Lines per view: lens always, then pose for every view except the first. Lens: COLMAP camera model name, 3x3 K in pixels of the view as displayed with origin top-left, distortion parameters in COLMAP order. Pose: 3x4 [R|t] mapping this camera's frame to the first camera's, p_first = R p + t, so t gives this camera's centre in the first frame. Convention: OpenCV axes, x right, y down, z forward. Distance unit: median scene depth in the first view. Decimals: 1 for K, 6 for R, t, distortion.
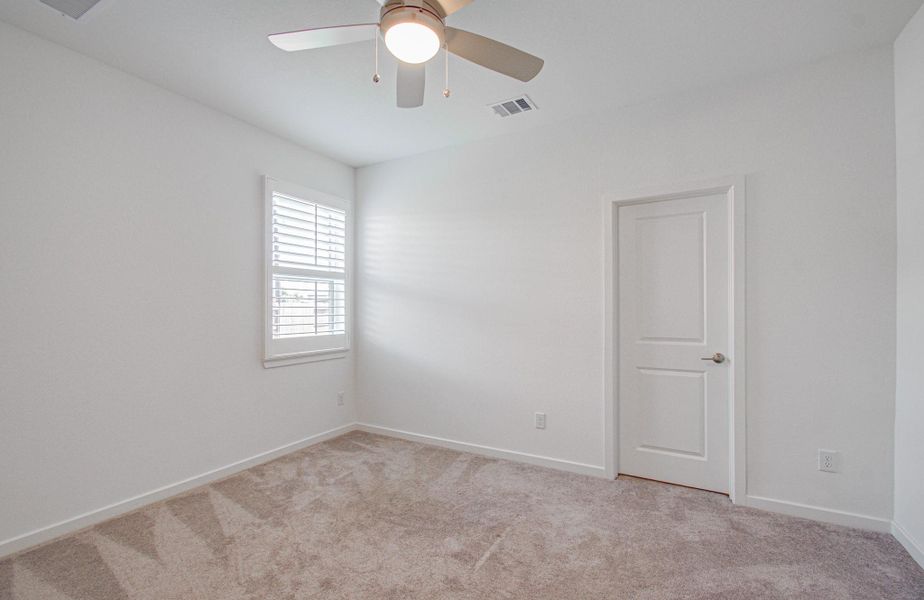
lens RADIAL K [[404.9, 0, 449.5], [0, 404.9, 308.1], [0, 0, 1]] dist [0.000517, 0.005639]
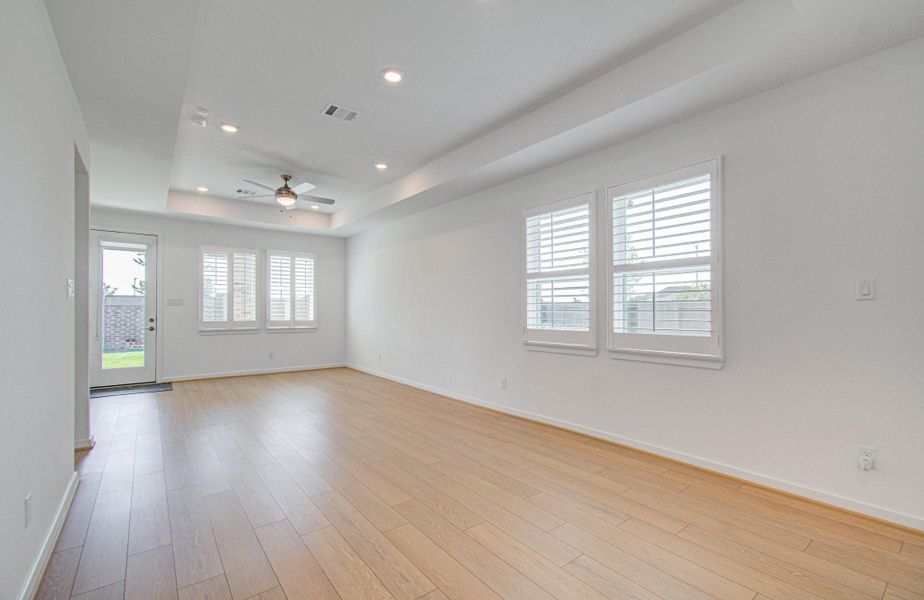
lens RADIAL K [[404.9, 0, 449.4], [0, 404.9, 306.7], [0, 0, 1]] dist [0.000517, 0.005639]
pose [[-0.401604, -0.017614, -0.915644, 0.825972], [-0.008688, 0.999843, -0.015423, 0.026310], [0.915772, 0.001761, -0.401694, 1.190347]]
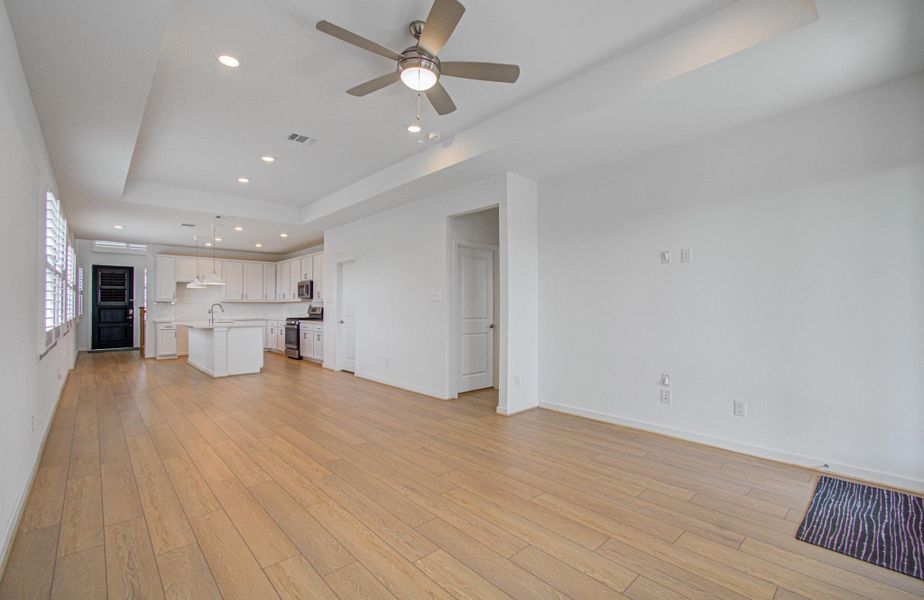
lens RADIAL K [[404.9, 0, 455.8], [0, 404.9, 302.1], [0, 0, 1]] dist [0.000517, 0.005639]
pose [[0.316209, -0.000076, 0.948690, -0.978152], [0.011399, 0.999928, -0.003720, 0.016795], [-0.948621, 0.011990, 0.316187, -0.270608]]
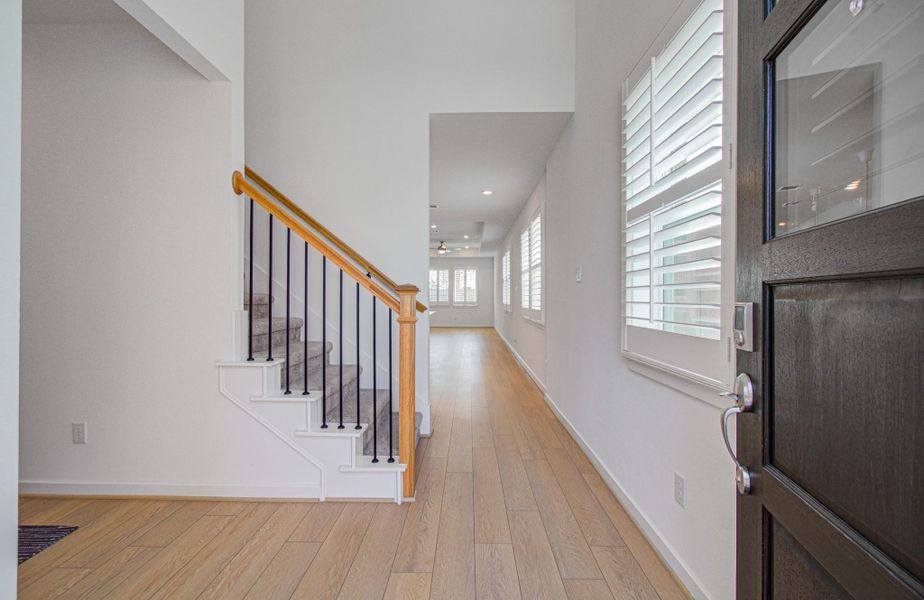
lens RADIAL K [[404.9, 0, 462.8], [0, 404.9, 298.4], [0, 0, 1]] dist [0.000517, 0.005639]
pose [[-0.880168, -0.012087, -0.474509, 1.281356], [-0.014513, 0.999894, 0.001451, 0.034246], [0.474441, 0.008164, -0.880249, 3.405236]]
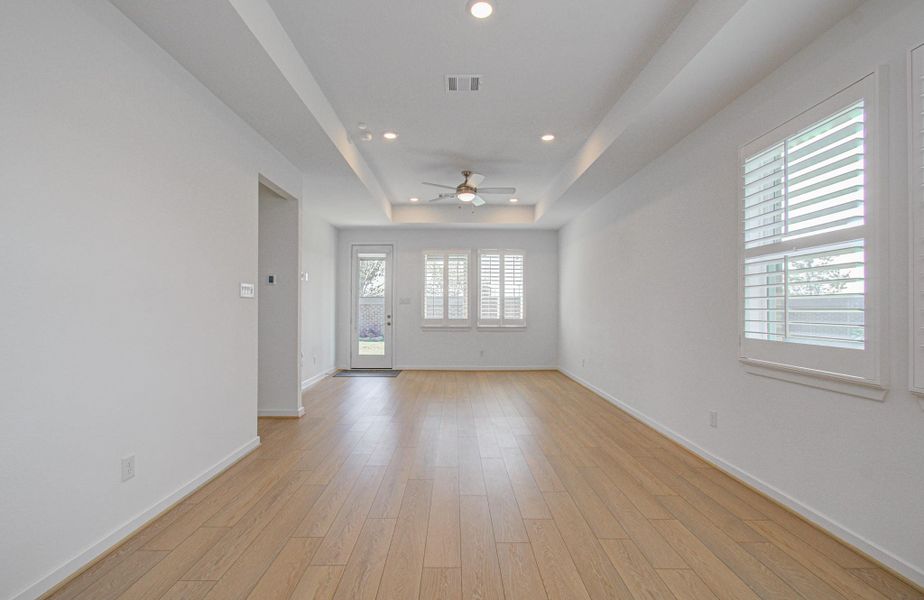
lens RADIAL K [[404.9, 0, 454.0], [0, 404.9, 304.4], [0, 0, 1]] dist [0.000517, 0.005639]
pose [[-0.872325, -0.018433, -0.488579, 0.452912], [-0.015056, 0.999828, -0.010841, 0.024488], [0.488695, -0.002101, -0.872452, 1.304821]]
